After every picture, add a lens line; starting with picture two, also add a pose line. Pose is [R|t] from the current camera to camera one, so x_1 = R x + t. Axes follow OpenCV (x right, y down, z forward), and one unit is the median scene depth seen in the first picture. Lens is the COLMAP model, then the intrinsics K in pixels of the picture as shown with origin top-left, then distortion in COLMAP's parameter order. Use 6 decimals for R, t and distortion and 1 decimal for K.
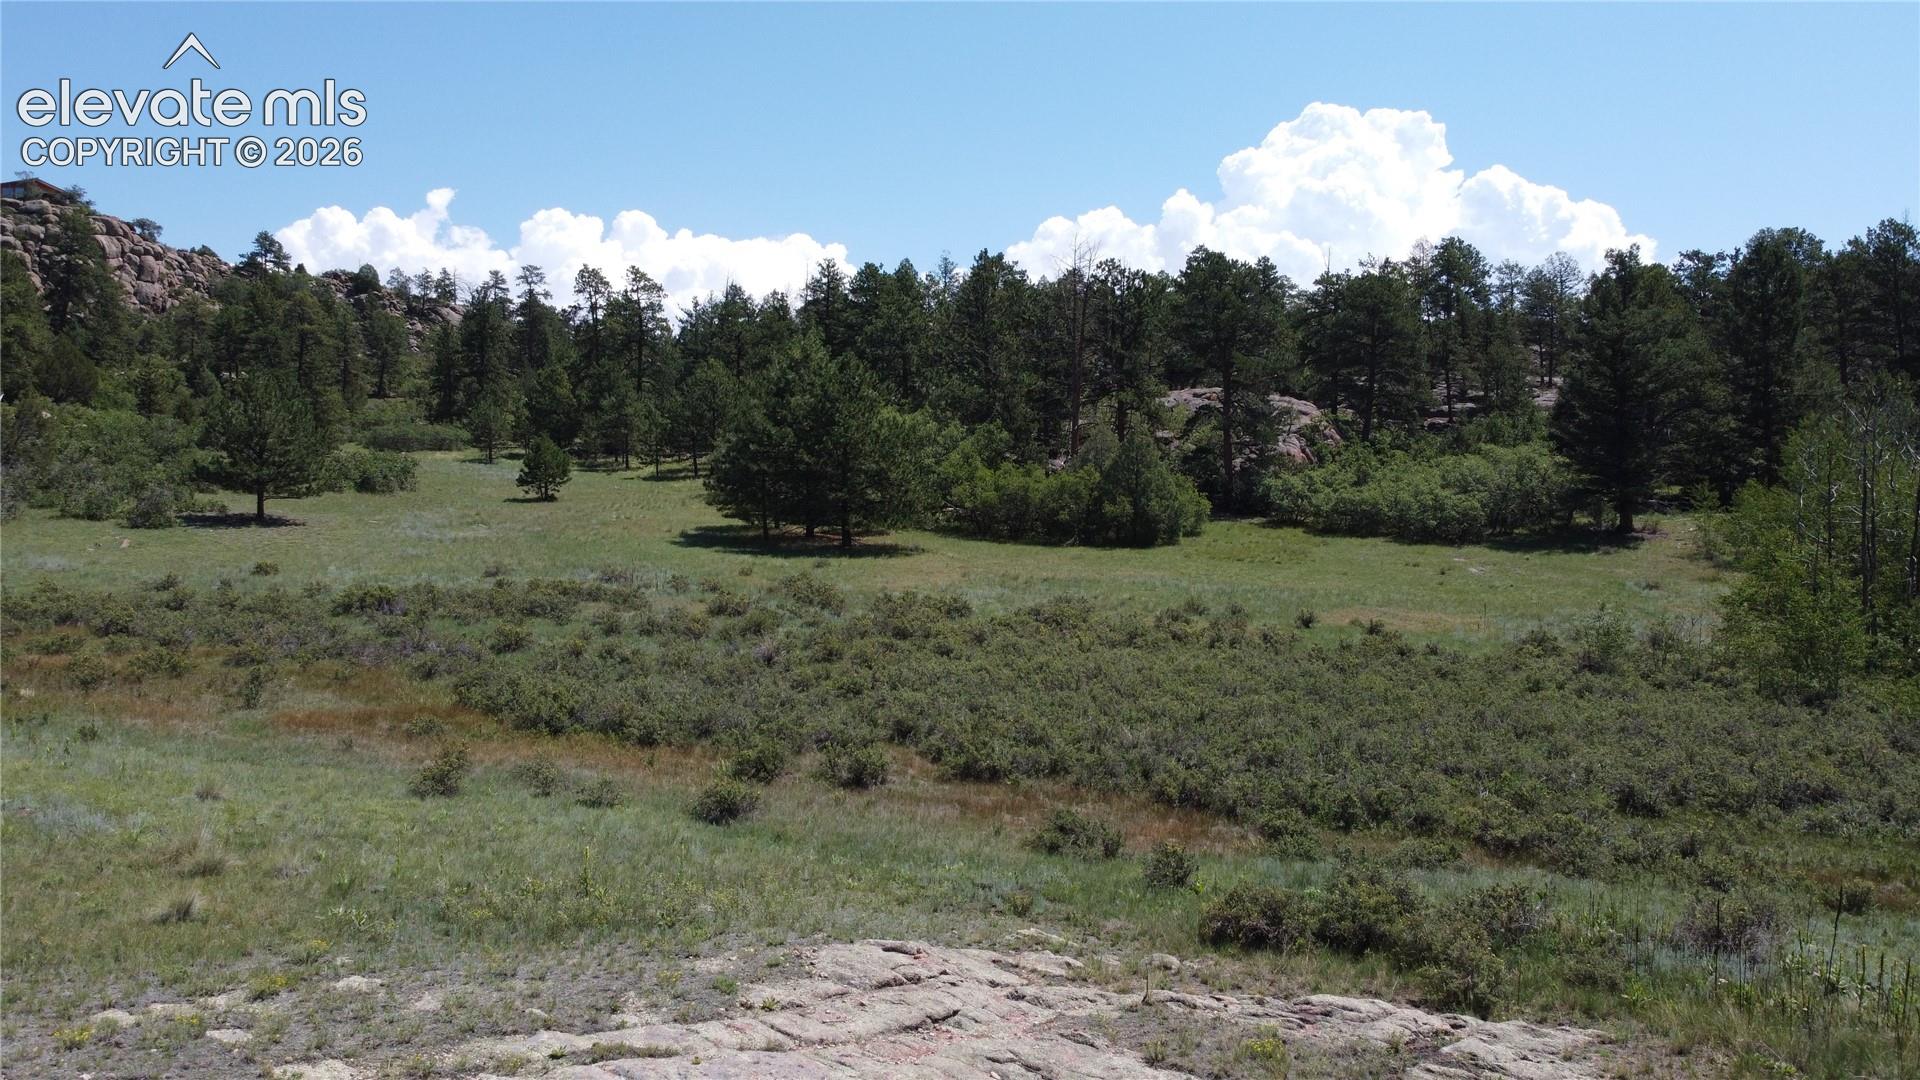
lens RADIAL K [[1442.5, 0, 964.7], [0, 1442.5, 549.2], [0, 0, 1]] dist [-0.009992, 0.011076]
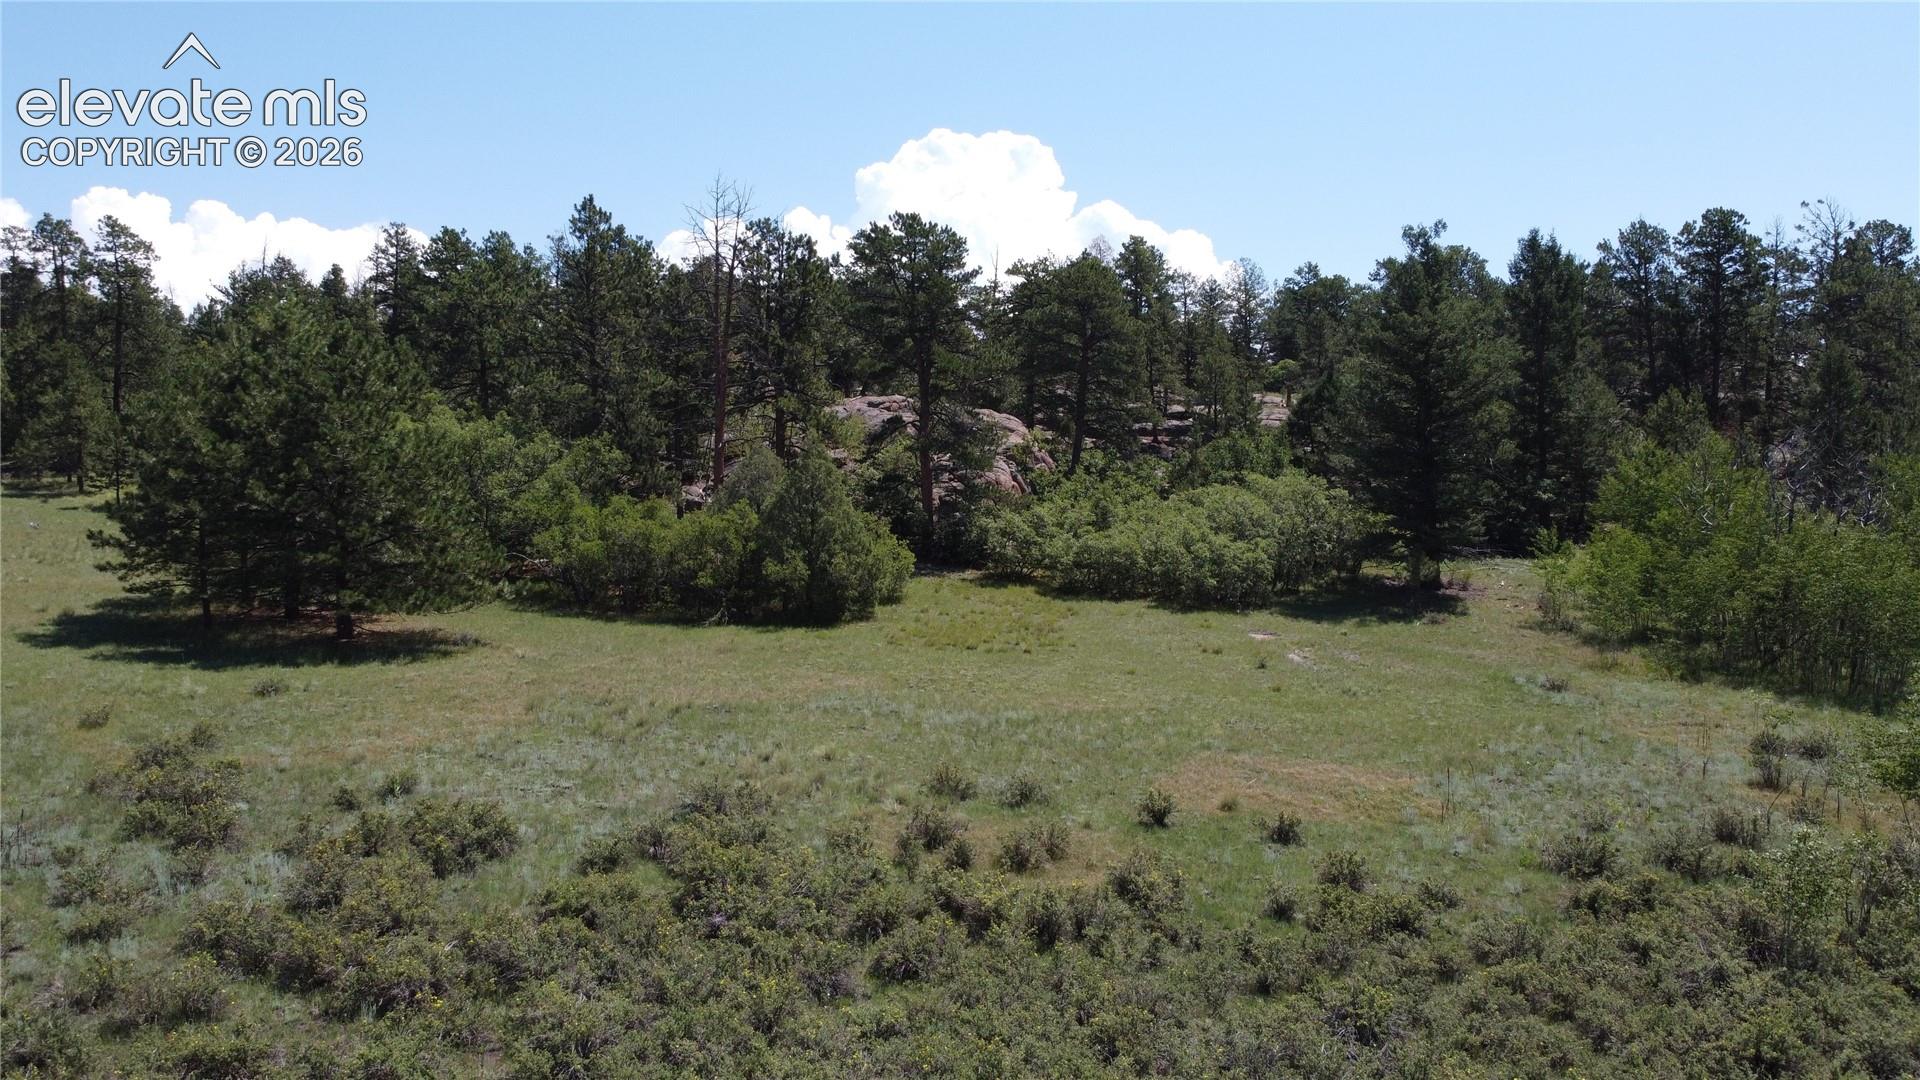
lens RADIAL K [[1440.4, 0, 965.8], [0, 1440.4, 551.9], [0, 0, 1]] dist [-0.004260, -0.003801]
pose [[0.968586, -0.005797, 0.248612, 0.019345], [0.007303, 0.999960, -0.005136, -0.029946], [-0.248572, 0.006790, 0.968590, 0.309893]]
